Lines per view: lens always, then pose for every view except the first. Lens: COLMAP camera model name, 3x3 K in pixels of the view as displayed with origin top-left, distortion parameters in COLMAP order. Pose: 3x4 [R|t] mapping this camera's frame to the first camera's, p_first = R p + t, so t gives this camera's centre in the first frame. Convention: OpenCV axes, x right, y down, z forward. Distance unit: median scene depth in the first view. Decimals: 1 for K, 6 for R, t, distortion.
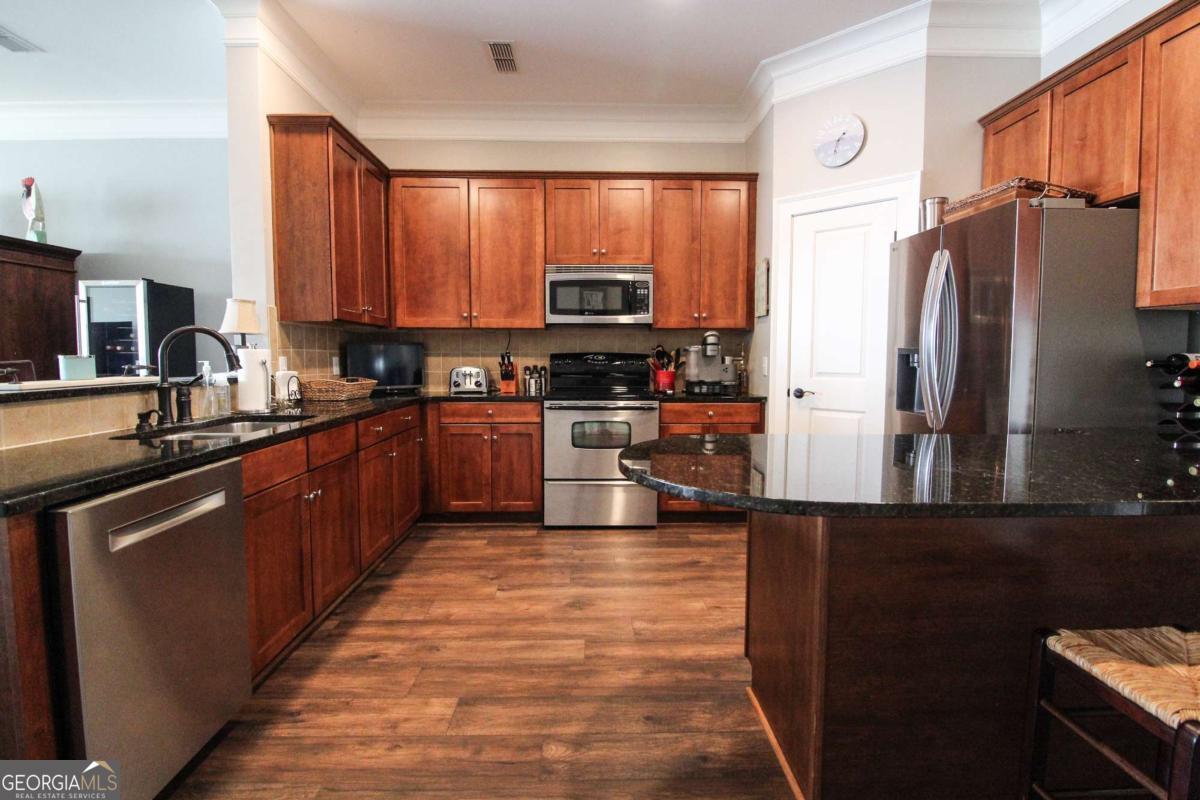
lens RADIAL K [[561.2, 0, 598.1], [0, 561.2, 391.0], [0, 0, 1]] dist [0.000060, -0.014771]
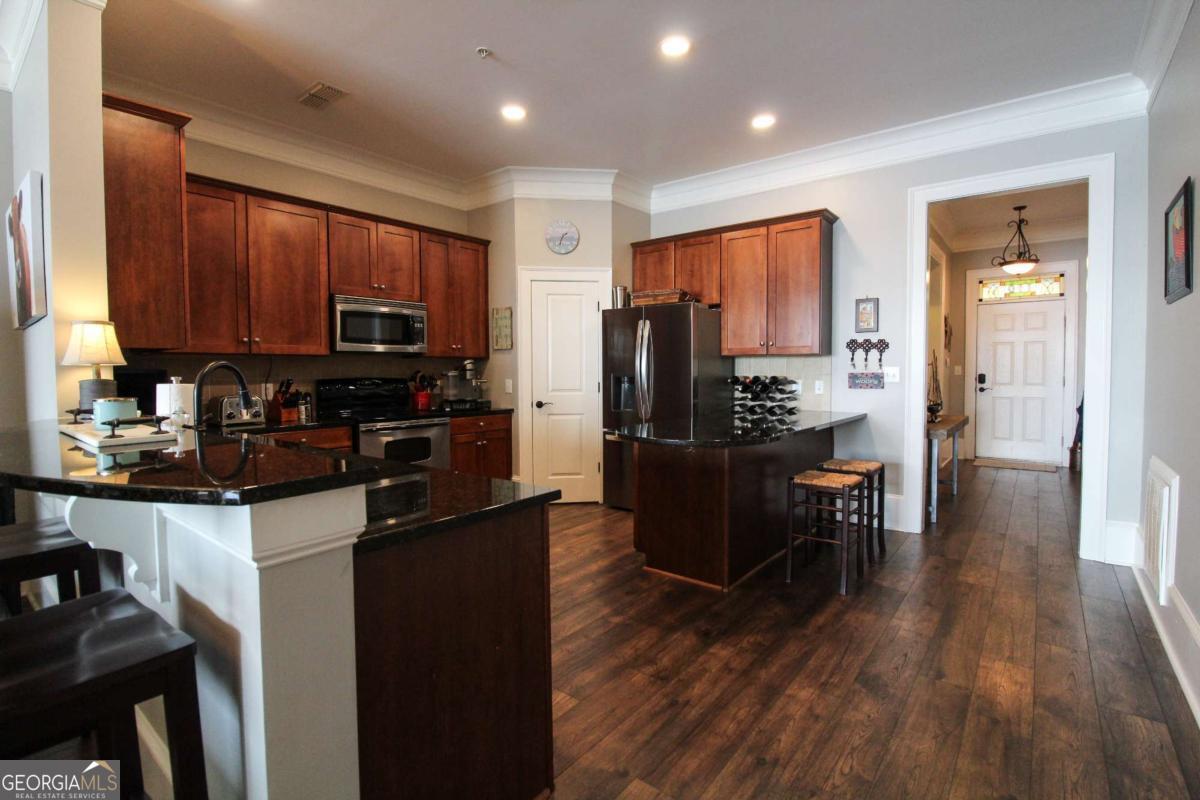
lens RADIAL K [[561.2, 0, 598.1], [0, 561.2, 391.0], [0, 0, 1]] dist [0.000060, -0.014771]
pose [[0.640729, -0.034947, 0.766972, -0.582070], [0.056217, 0.998417, -0.001472, -0.018103], [-0.765707, 0.044060, 0.641679, -0.030084]]
